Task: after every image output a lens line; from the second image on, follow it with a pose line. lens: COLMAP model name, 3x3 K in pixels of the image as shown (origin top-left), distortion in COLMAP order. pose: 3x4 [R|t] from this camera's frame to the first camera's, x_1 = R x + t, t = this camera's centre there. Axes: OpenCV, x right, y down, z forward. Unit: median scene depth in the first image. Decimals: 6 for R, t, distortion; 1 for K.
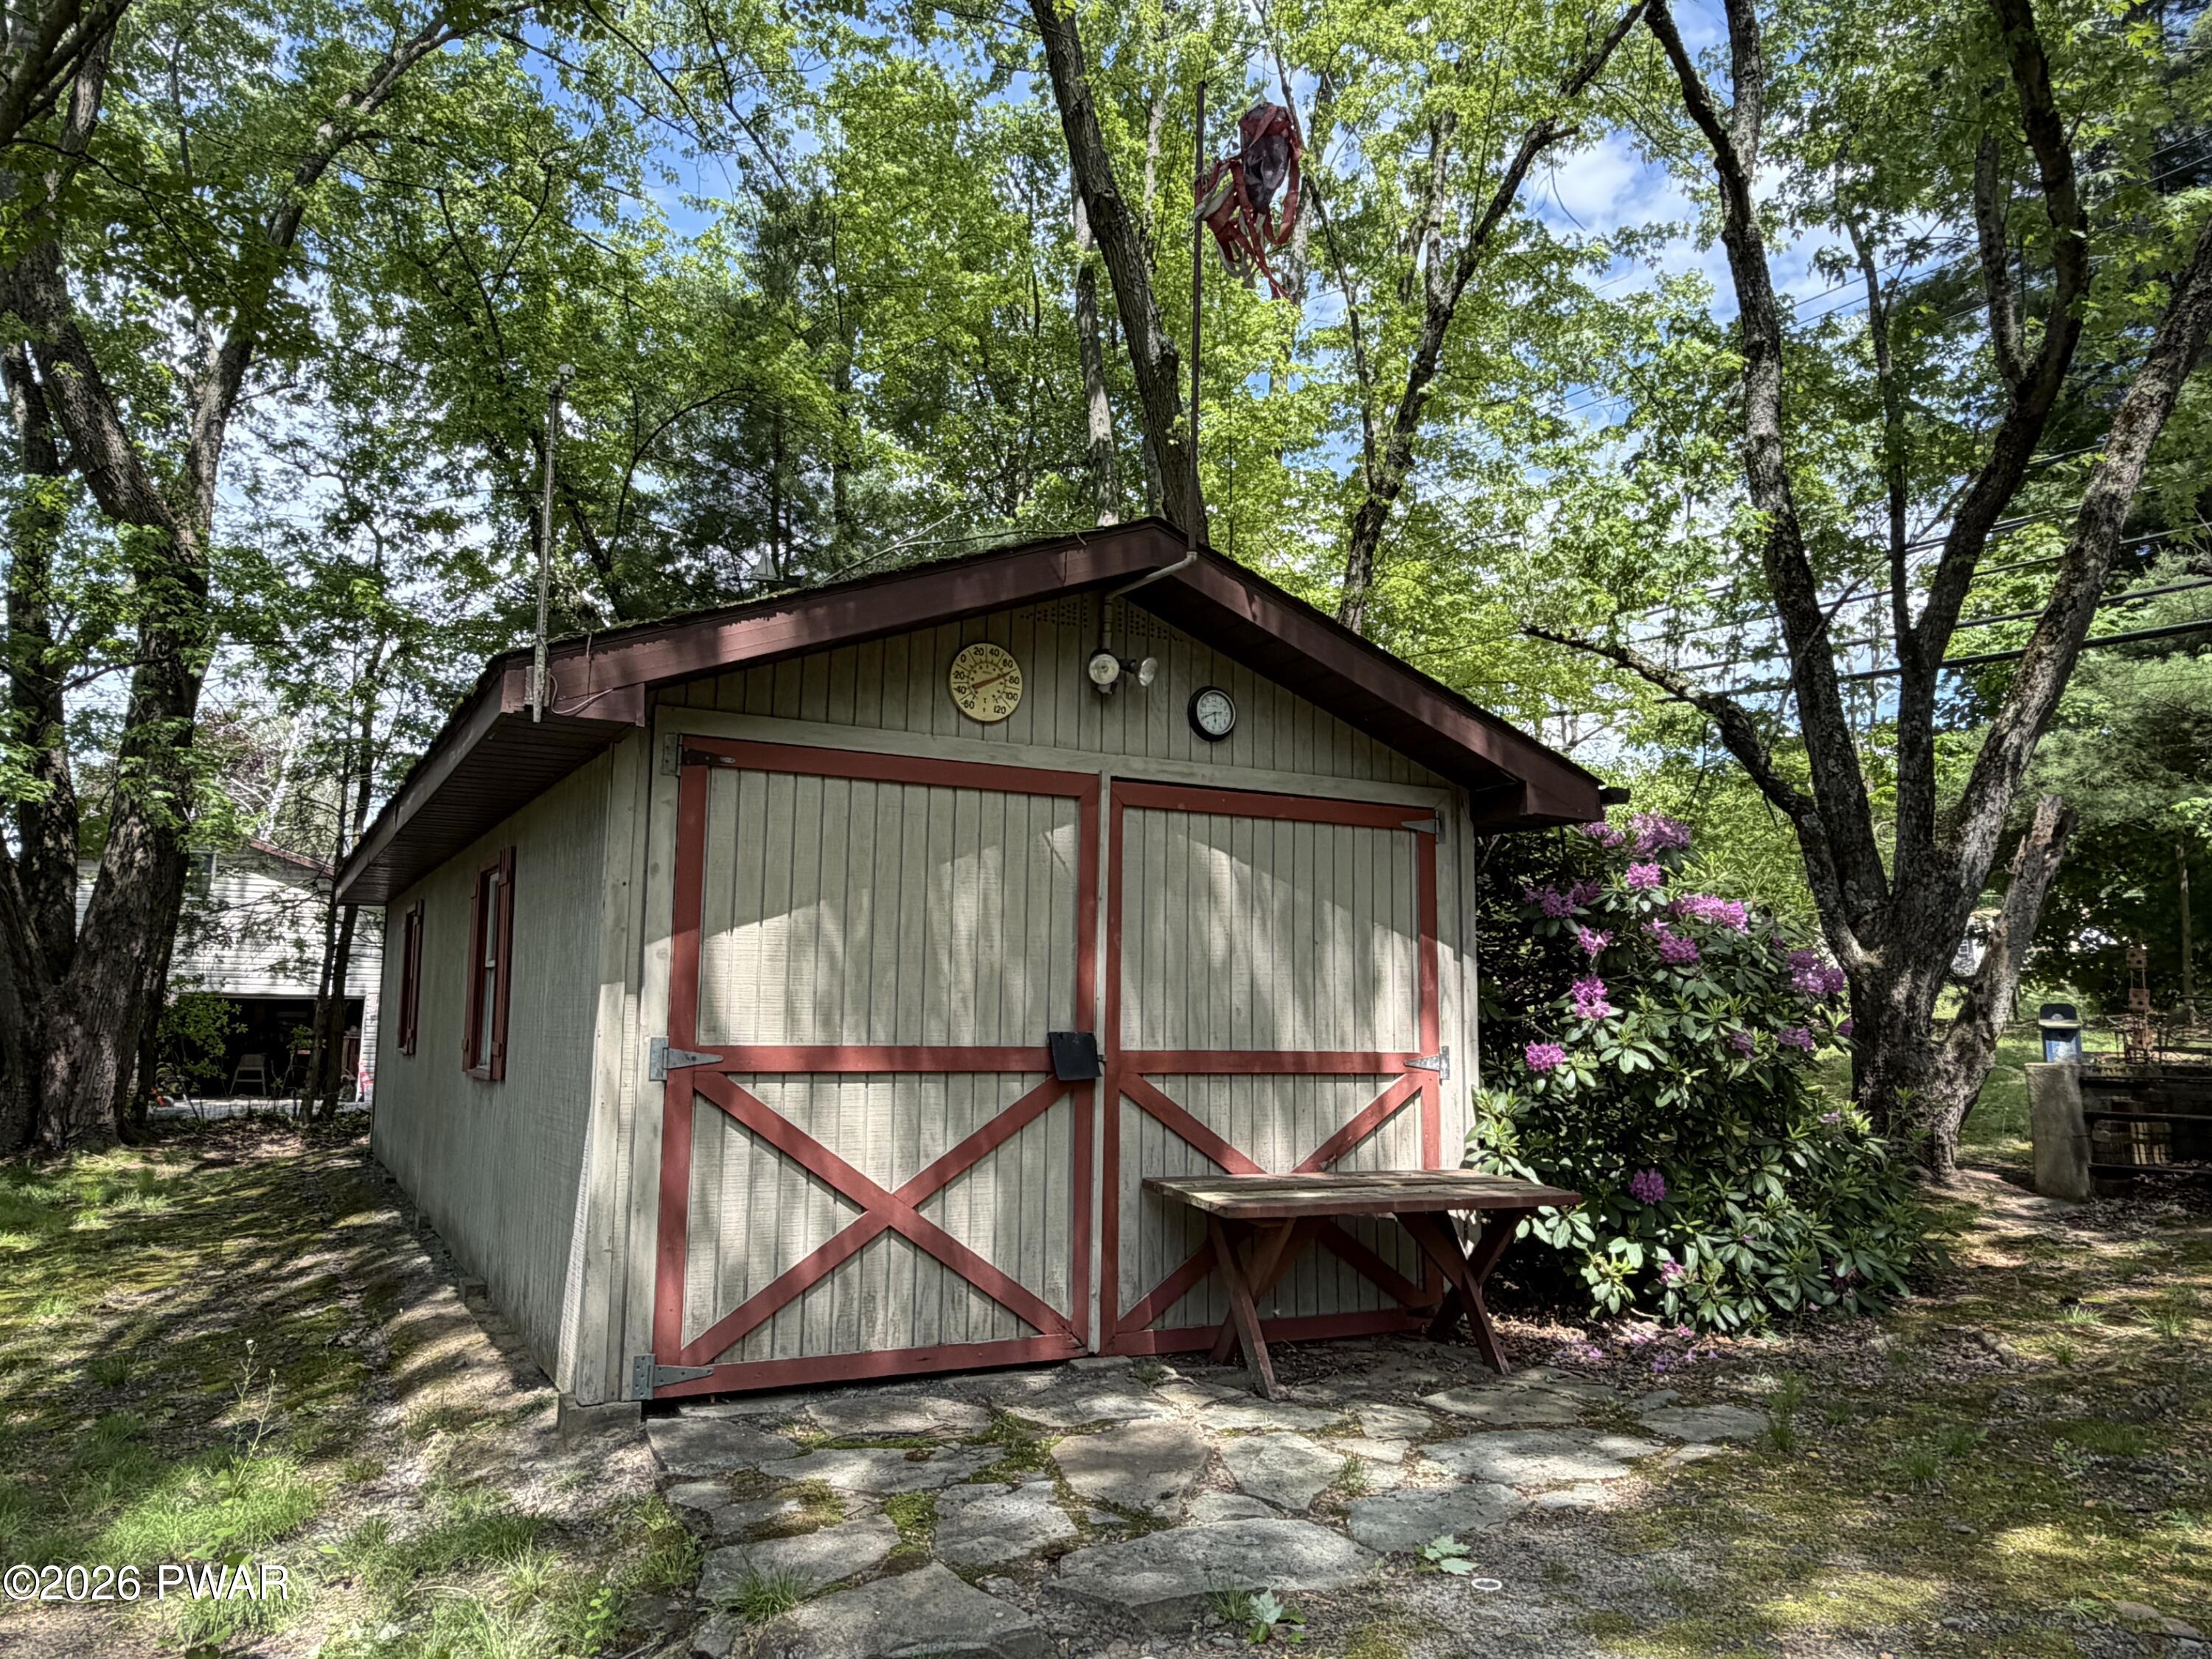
lens RADIAL K [[1549.3, 0, 1113.8], [0, 1549.3, 826.7], [0, 0, 1]] dist [-0.013566, -0.003575]
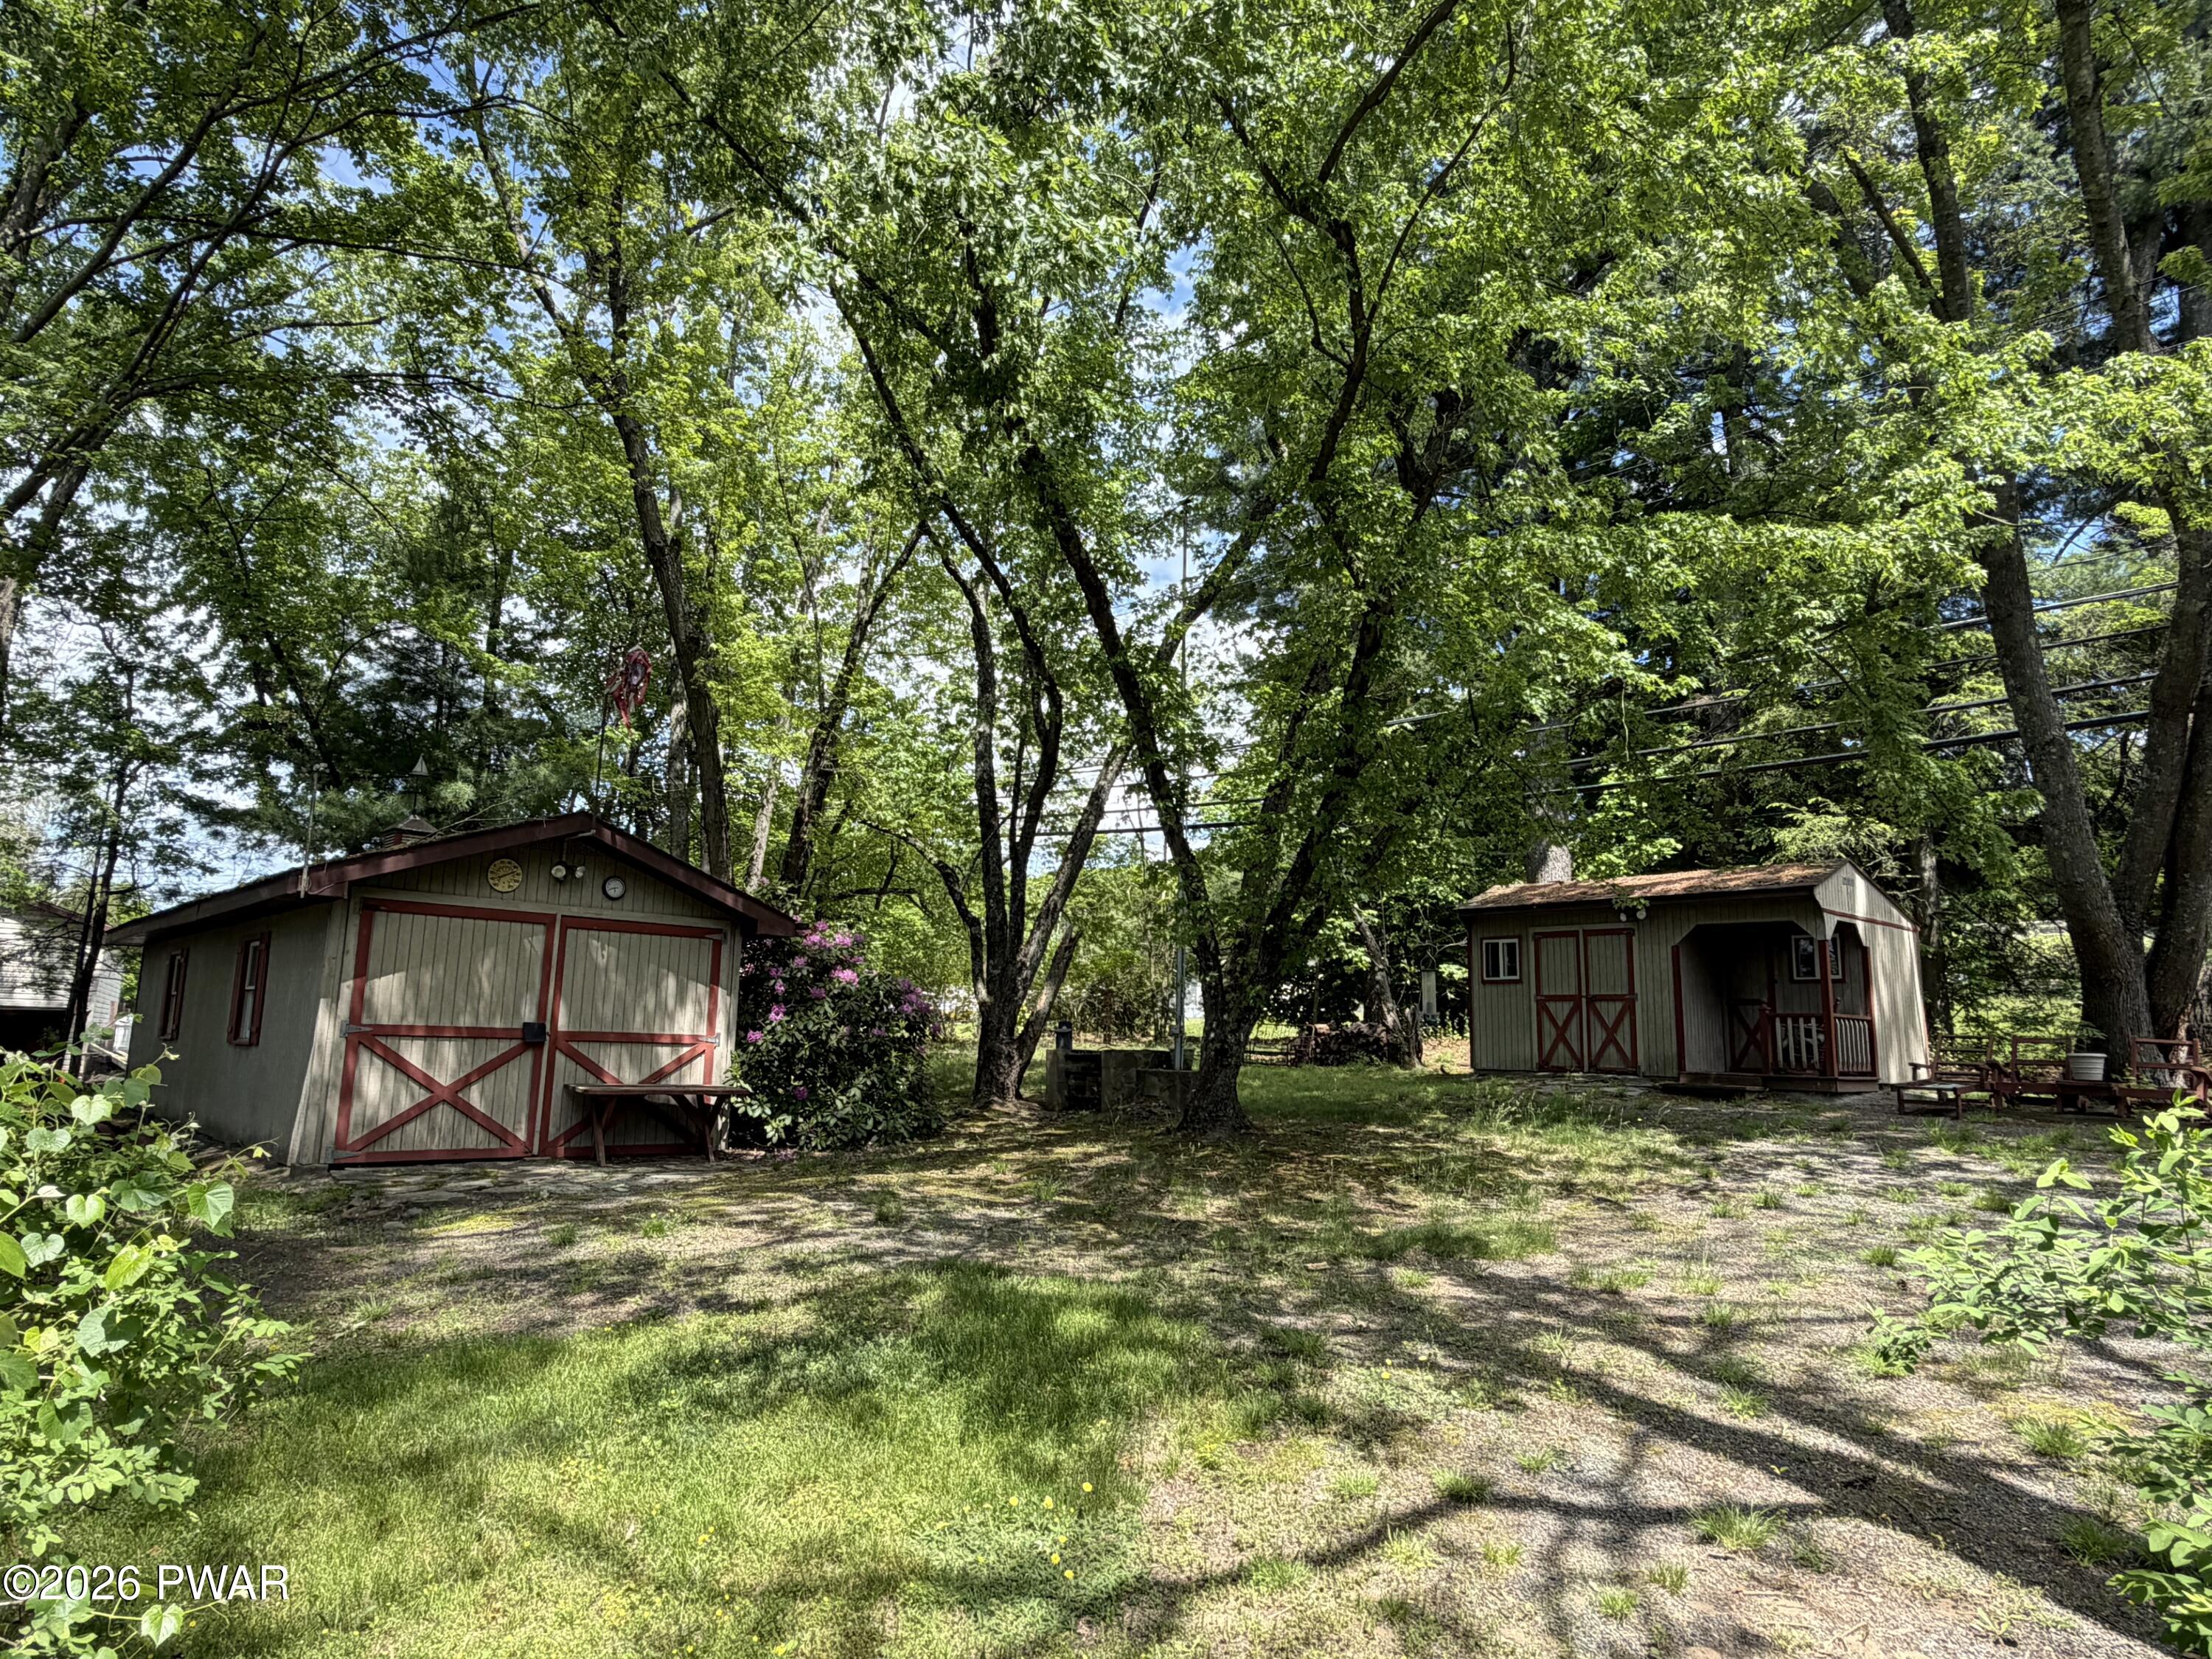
lens RADIAL K [[1298.4, 0, 1097.2], [0, 1298.4, 836.2], [0, 0, 1]] dist [-0.000911, 0.001823]
pose [[0.969446, 0.048144, 0.240535, 0.299036], [-0.039964, 0.998449, -0.038772, -0.105544], [-0.242029, 0.027975, 0.969866, -1.095395]]
